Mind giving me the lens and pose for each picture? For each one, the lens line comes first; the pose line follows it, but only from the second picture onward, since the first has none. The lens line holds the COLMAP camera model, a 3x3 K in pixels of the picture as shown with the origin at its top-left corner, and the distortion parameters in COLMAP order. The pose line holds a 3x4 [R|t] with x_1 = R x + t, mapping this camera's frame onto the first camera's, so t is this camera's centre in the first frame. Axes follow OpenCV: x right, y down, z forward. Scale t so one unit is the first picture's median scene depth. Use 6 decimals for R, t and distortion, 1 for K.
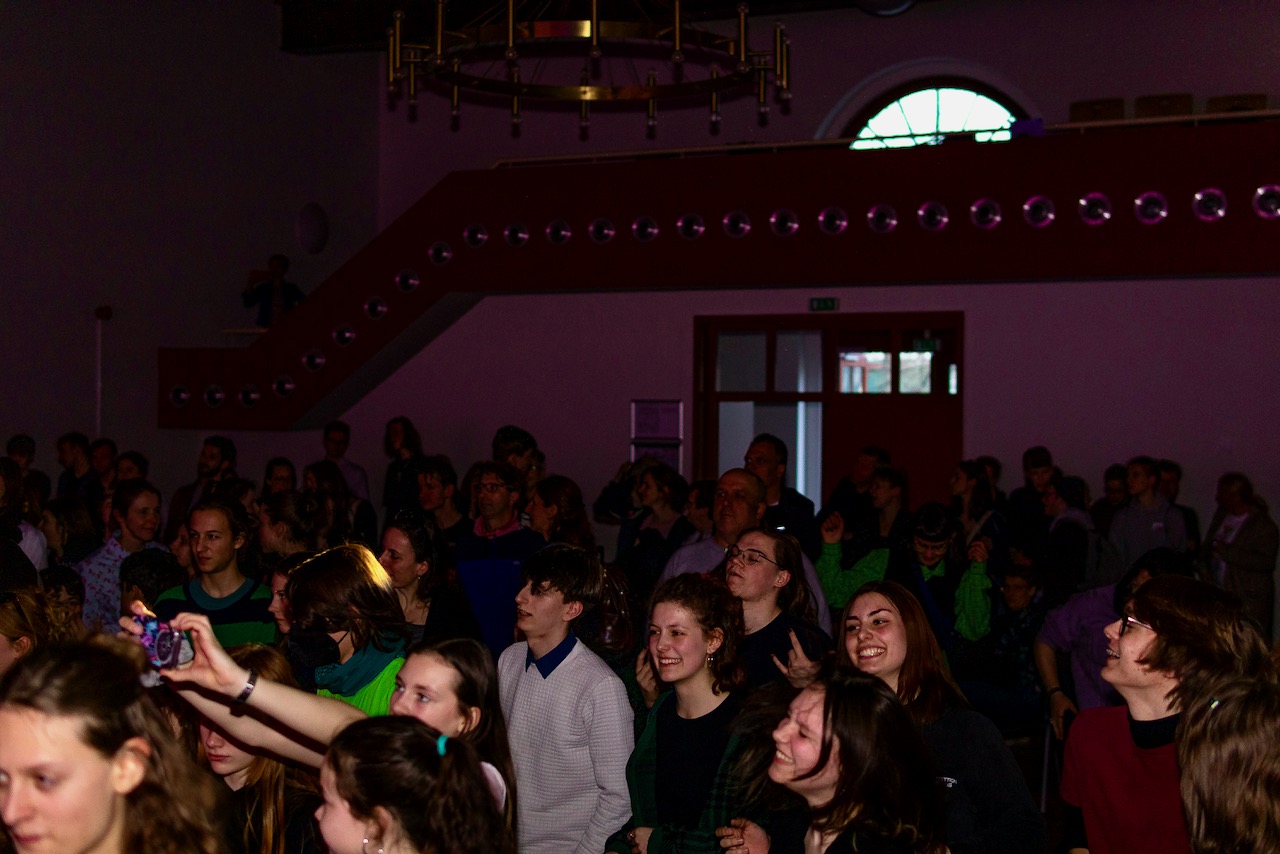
lens RADIAL K [[1756.0, 0, 648.9], [0, 1756.0, 432.7], [0, 0, 1]] dist [0.016903, 0.000000]
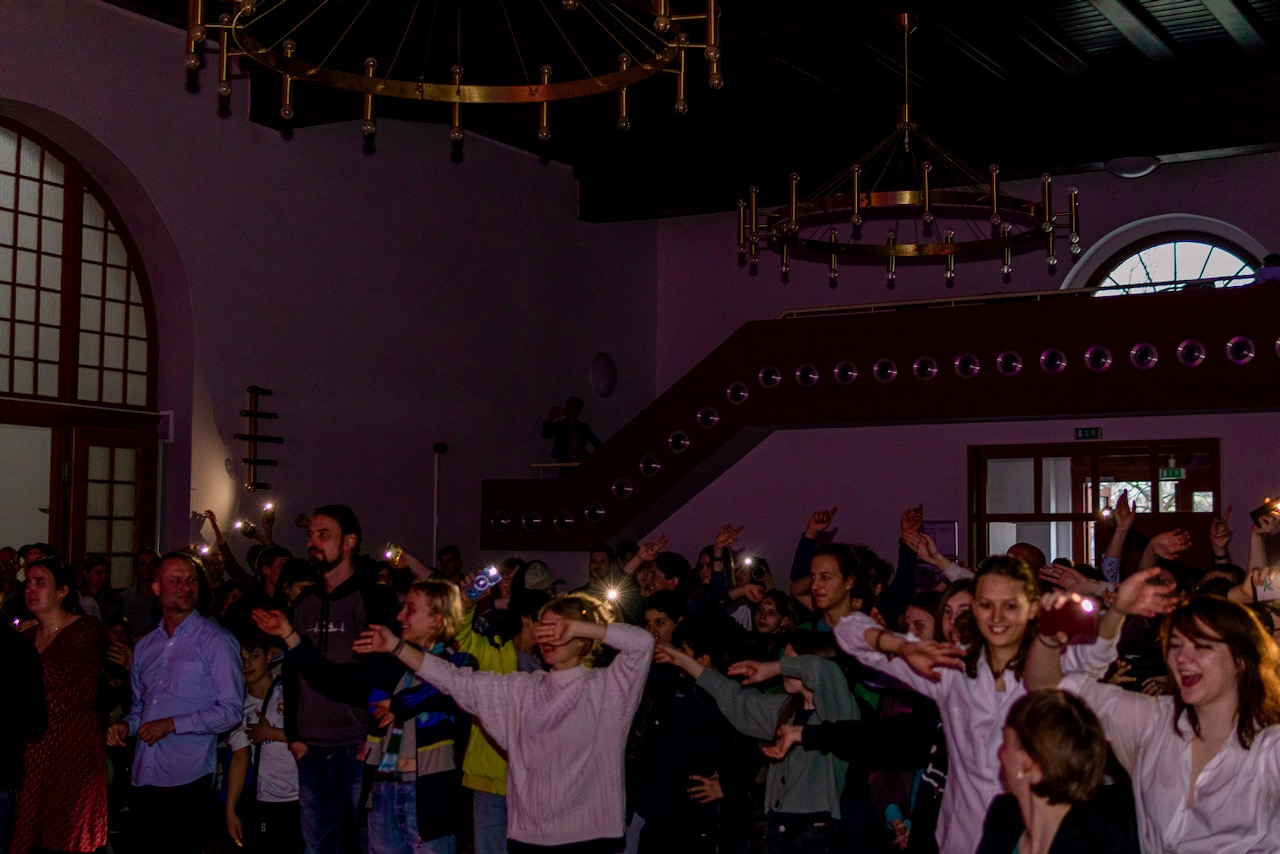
lens RADIAL K [[1756.0, 0, 643.3], [0, 1756.0, 420.6], [0, 0, 1]] dist [0.016903, 0.000000]
pose [[0.998606, -0.010202, -0.051779, -0.119586], [0.005117, 0.995232, -0.097401, 0.025362], [0.052526, 0.097000, 0.993897, -0.123918]]
